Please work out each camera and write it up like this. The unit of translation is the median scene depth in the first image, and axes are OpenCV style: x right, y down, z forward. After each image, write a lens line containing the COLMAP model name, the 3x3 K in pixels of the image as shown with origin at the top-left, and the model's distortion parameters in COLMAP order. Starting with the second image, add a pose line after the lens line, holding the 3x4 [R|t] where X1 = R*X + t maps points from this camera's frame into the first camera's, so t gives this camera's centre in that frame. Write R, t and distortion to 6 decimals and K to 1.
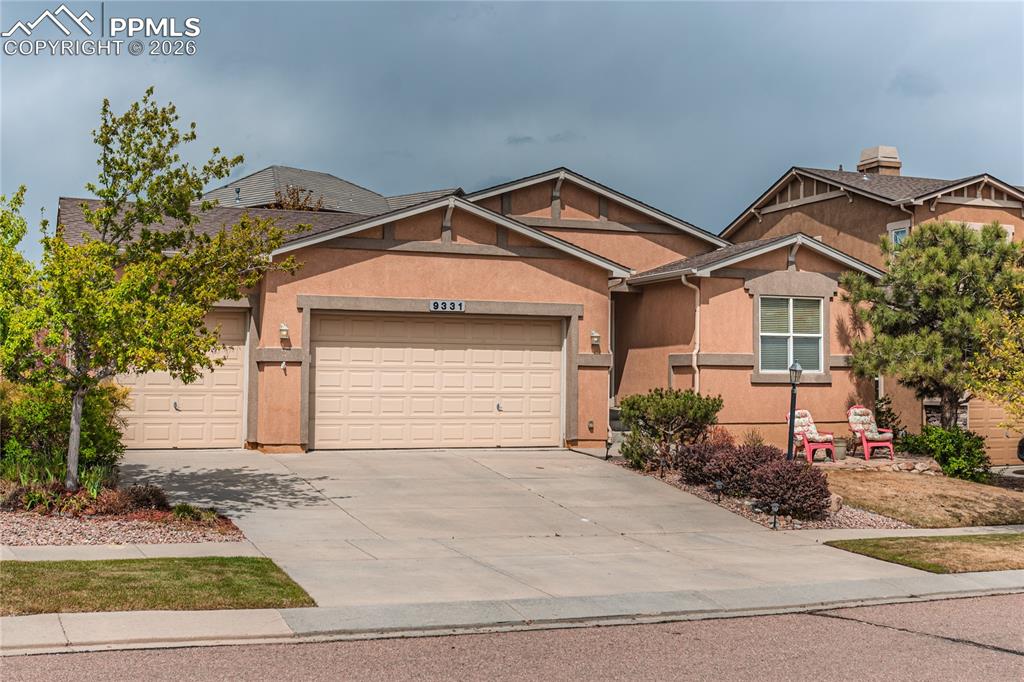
lens RADIAL K [[1098.7, 0, 510.0], [0, 1098.7, 308.6], [0, 0, 1]] dist [-0.073593, 0.005998]
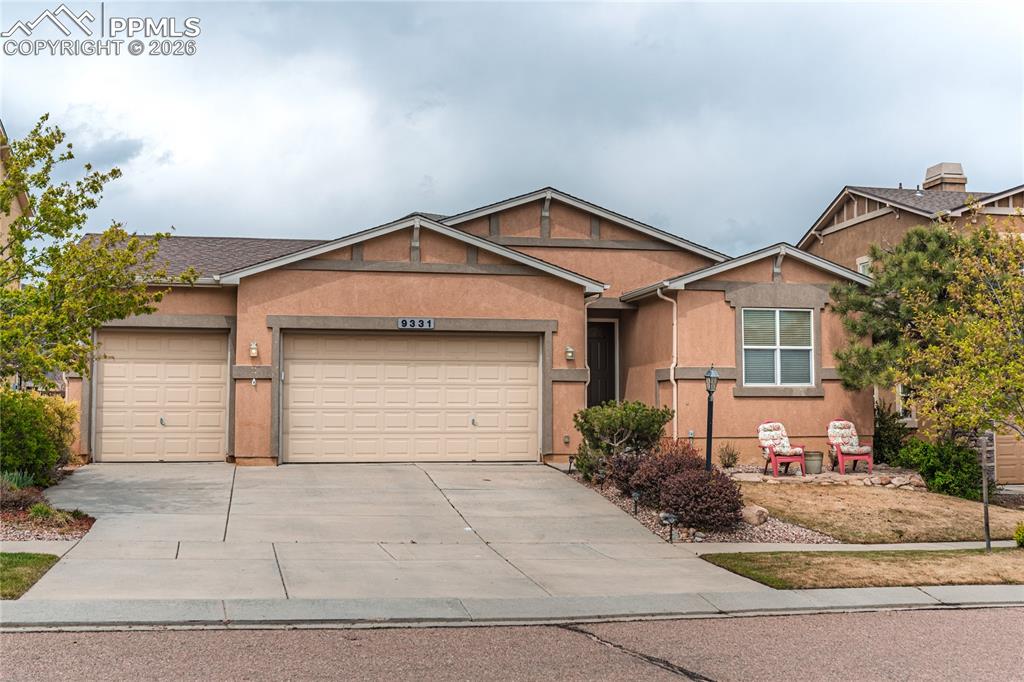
lens RADIAL K [[1021.7, 0, 513.1], [0, 1021.7, 339.0], [0, 0, 1]] dist [-0.070472, 0.019579]
pose [[0.987710, -0.019012, -0.155139, 0.171552], [0.017954, 0.999805, -0.008217, 0.020608], [0.155265, 0.005331, 0.987858, 0.067128]]
